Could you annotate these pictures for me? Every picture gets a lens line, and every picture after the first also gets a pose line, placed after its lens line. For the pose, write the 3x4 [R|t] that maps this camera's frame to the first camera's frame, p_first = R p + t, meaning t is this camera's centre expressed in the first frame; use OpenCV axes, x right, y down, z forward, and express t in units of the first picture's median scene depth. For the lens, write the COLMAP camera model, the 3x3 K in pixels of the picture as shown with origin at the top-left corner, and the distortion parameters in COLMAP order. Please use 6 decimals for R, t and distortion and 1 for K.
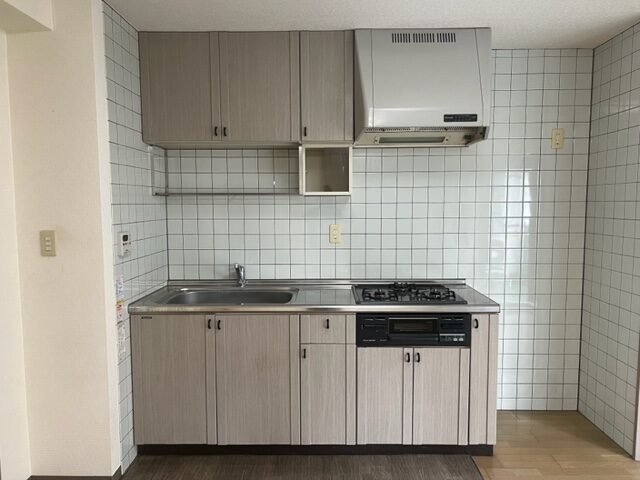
lens RADIAL K [[487.7, 0, 318.9], [0, 487.7, 241.0], [0, 0, 1]] dist [0.028951, -0.006659]
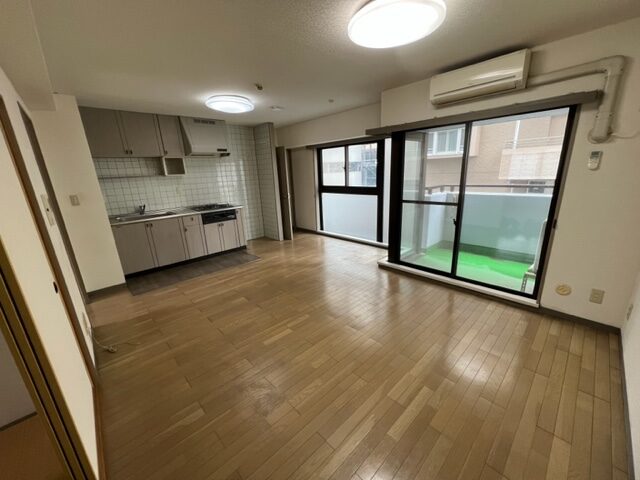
lens RADIAL K [[255.3, 0, 322.6], [0, 255.3, 241.4], [0, 0, 1]] dist [-0.003593, -0.000384]
pose [[0.713982, -0.214507, 0.666495, -0.450944], [0.098913, 0.973268, 0.207280, 0.052800], [-0.693142, -0.082069, 0.716114, -0.665545]]
